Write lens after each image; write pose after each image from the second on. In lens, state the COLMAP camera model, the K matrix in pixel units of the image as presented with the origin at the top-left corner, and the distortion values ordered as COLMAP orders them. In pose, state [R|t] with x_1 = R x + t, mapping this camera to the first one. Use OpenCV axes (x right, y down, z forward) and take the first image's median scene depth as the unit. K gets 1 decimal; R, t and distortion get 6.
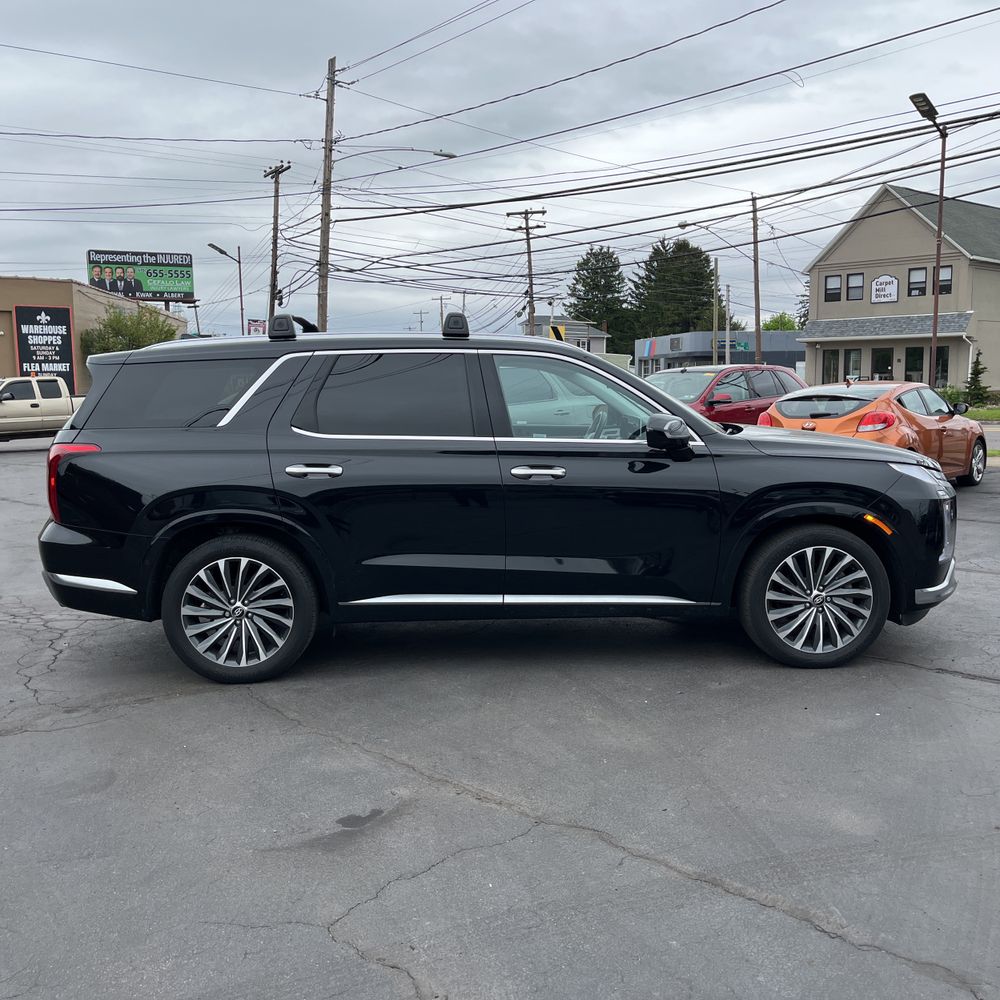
lens RADIAL K [[1032.9, 0, 500.0], [0, 1032.9, 500.0], [0, 0, 1]] dist [0.090076, -0.151737]
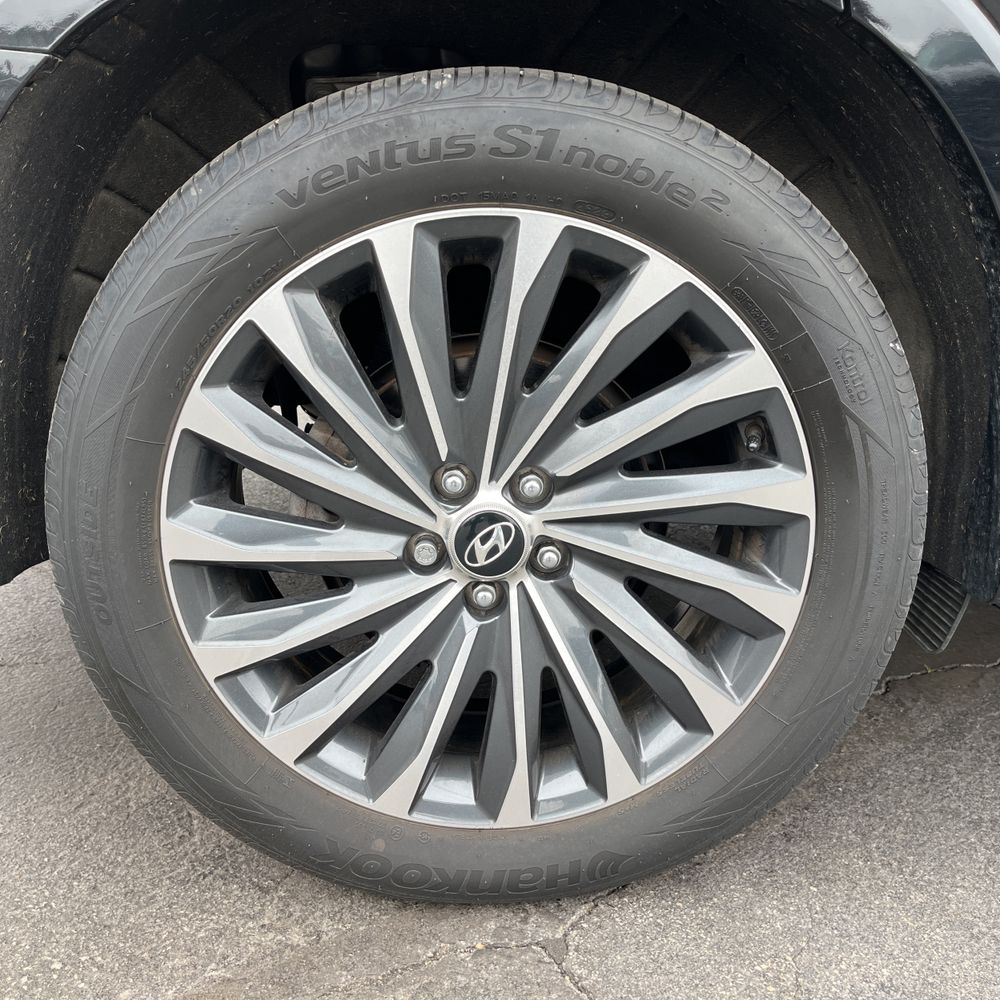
lens RADIAL K [[1023.7, 0, 497.6], [0, 1023.7, 502.9], [0, 0, 1]] dist [0.056156, -0.051577]
pose [[0.999899, 0.003645, -0.013765, -0.042965], [-0.000730, 0.978534, 0.206082, 0.011446], [0.014221, -0.206051, 0.978438, 0.144425]]
